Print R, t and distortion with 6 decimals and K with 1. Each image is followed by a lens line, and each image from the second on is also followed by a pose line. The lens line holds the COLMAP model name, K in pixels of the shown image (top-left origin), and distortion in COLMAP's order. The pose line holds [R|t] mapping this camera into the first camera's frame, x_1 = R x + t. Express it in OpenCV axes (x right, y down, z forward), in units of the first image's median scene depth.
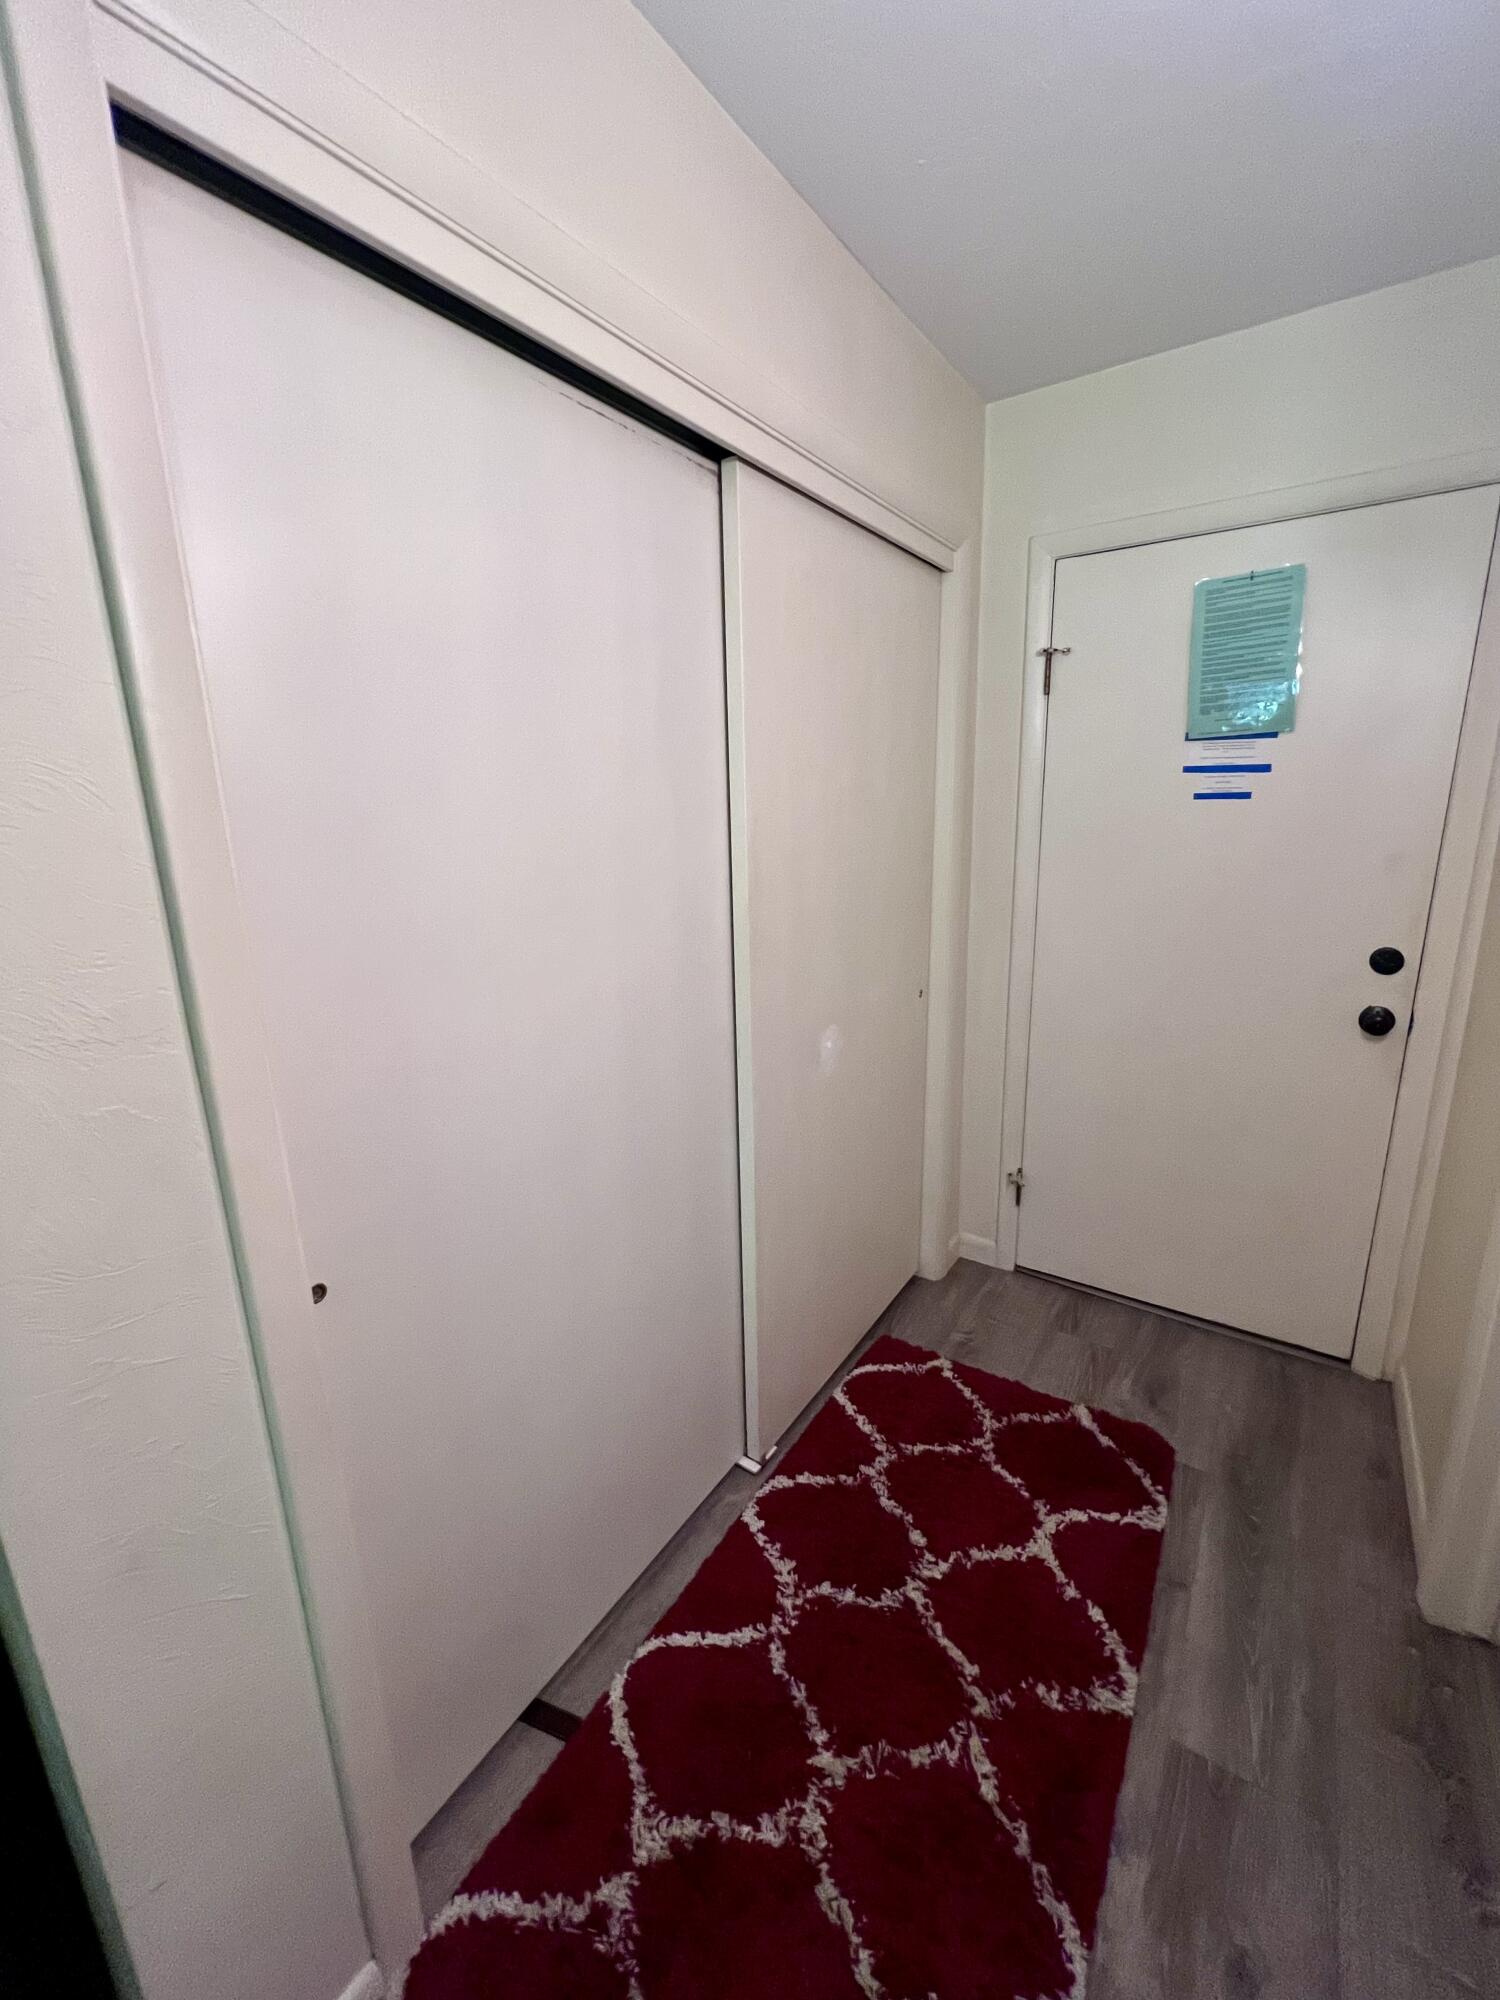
lens RADIAL K [[802.6, 0, 750.0], [0, 802.6, 1000.0], [0, 0, 1]] dist [-0.000993, 0.000117]
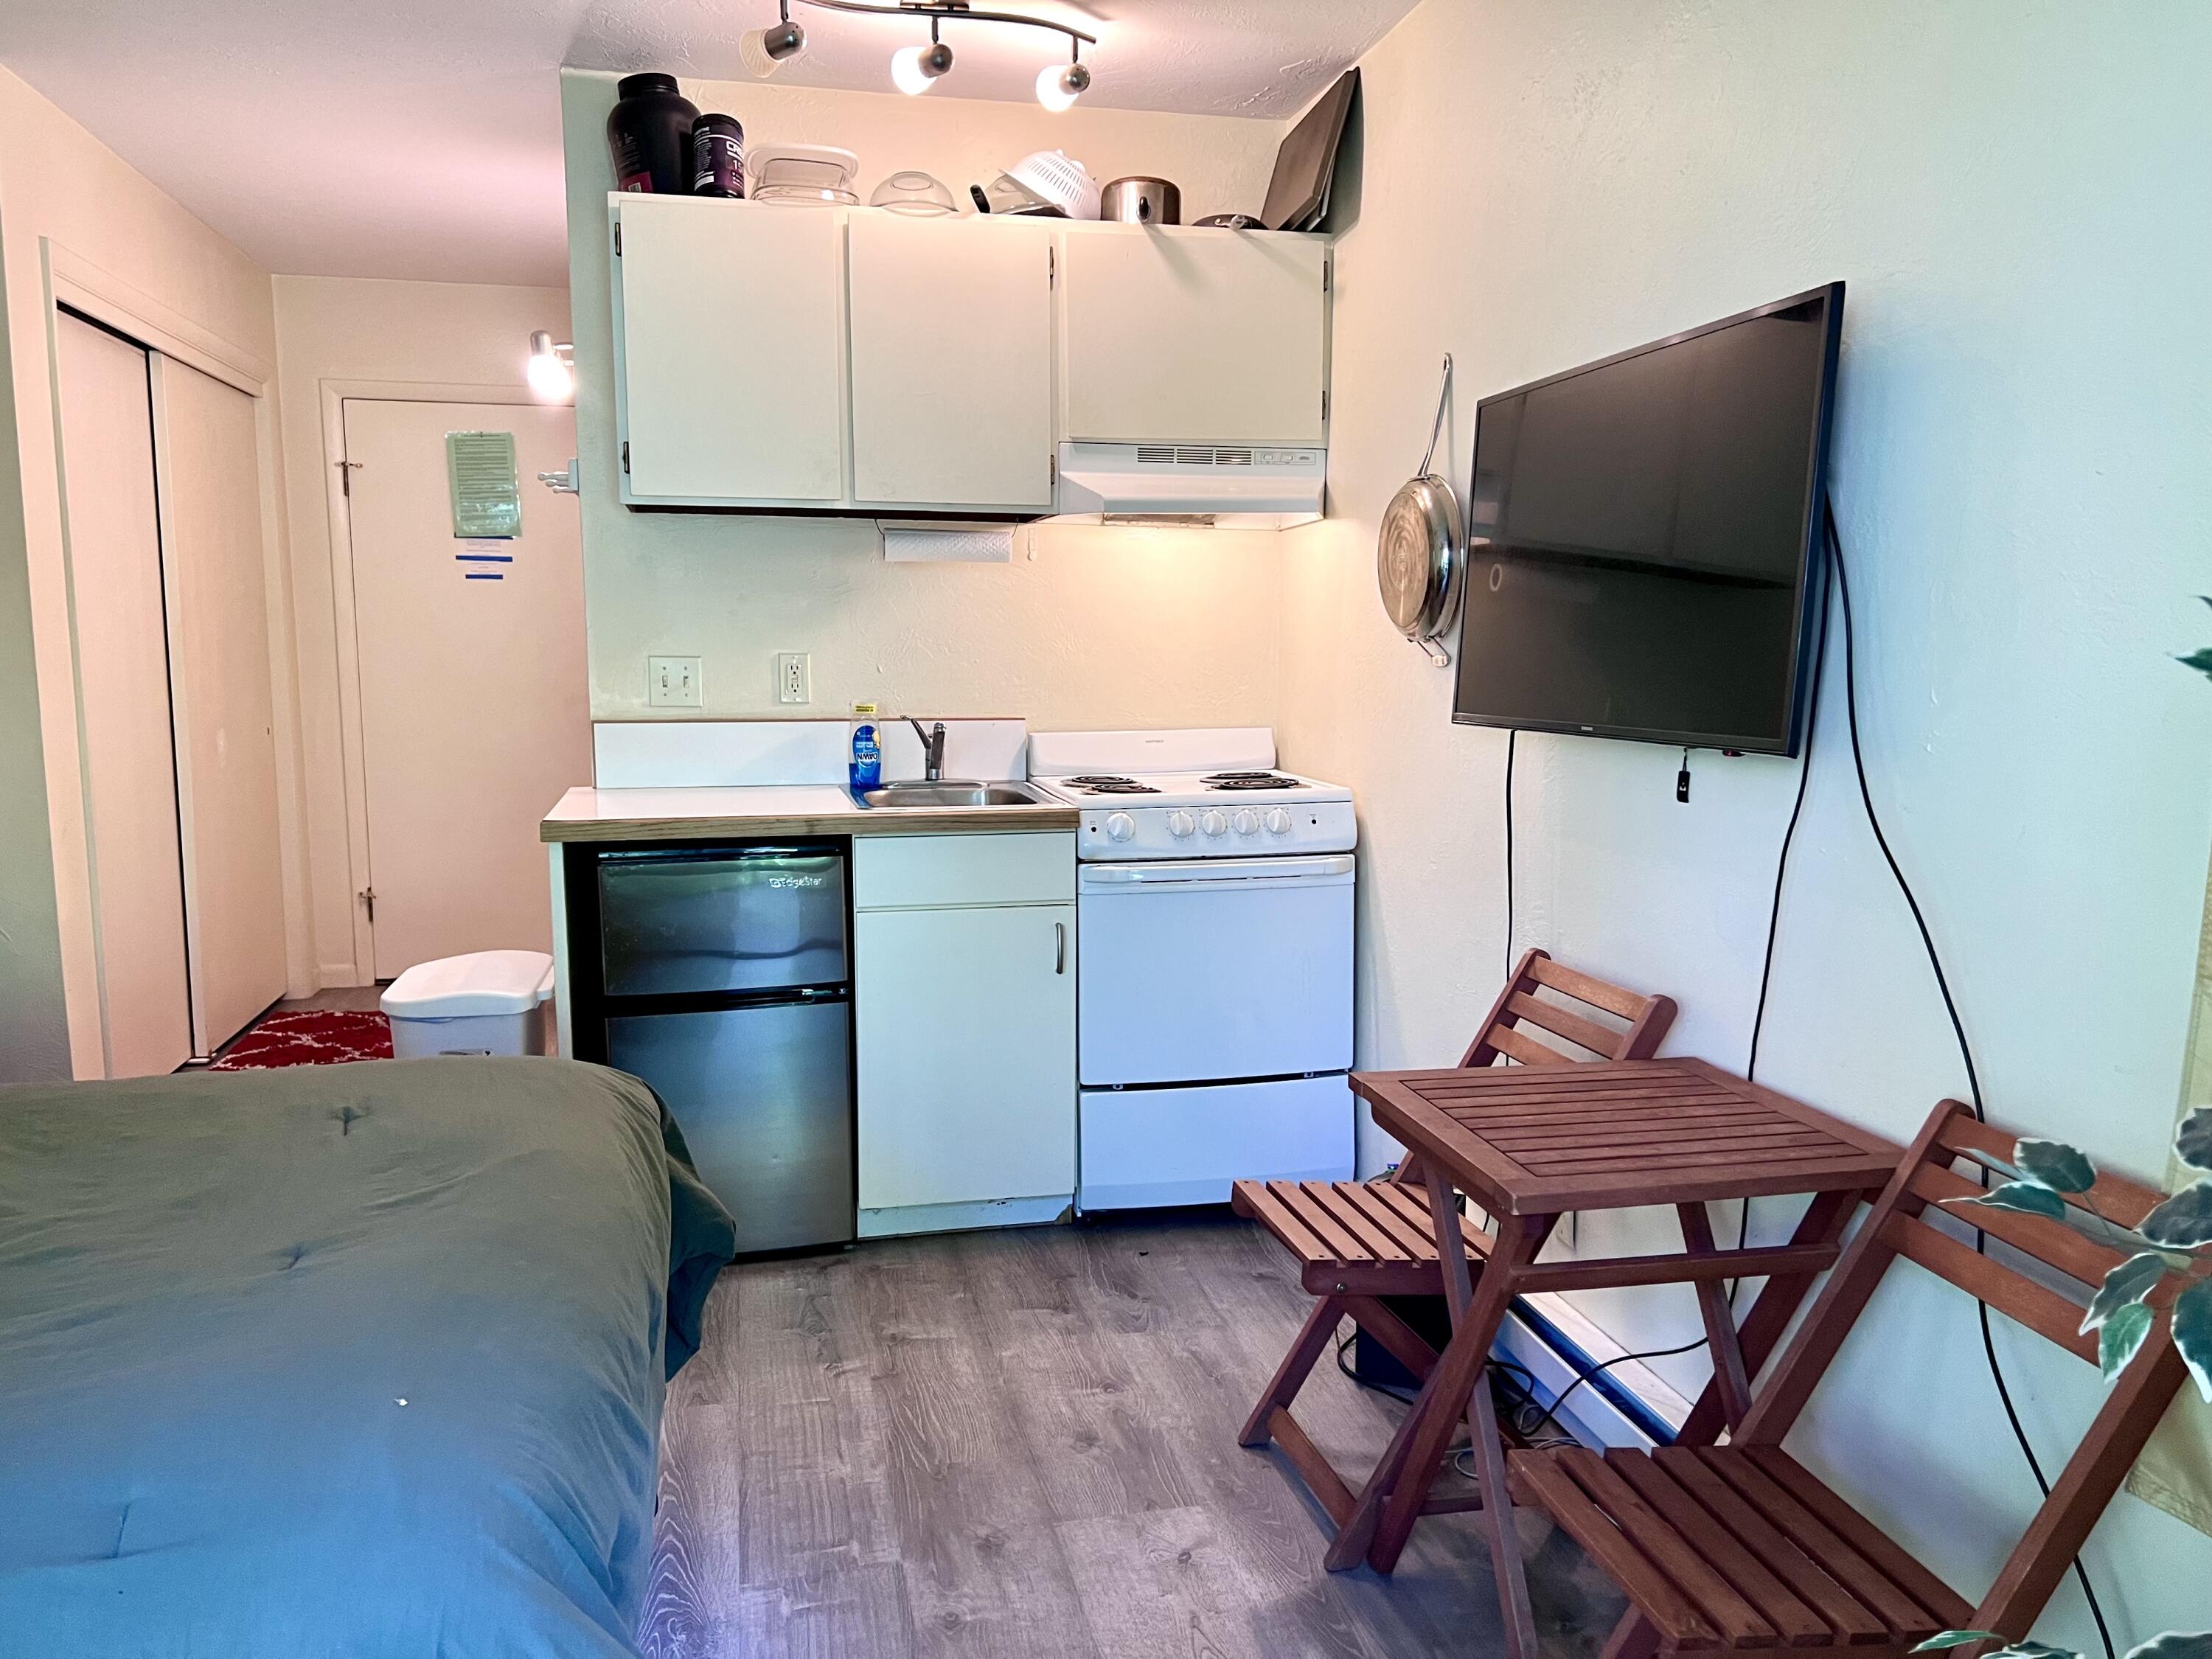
lens RADIAL K [[1668.4, 0, 1106.0], [0, 1668.4, 829.5], [0, 0, 1]] dist [0.010307, 0.003305]
pose [[0.682187, -0.061208, 0.728611, -0.854327], [0.158133, 0.985257, -0.065289, 0.559980], [-0.713873, 0.159757, 0.681809, -1.752863]]
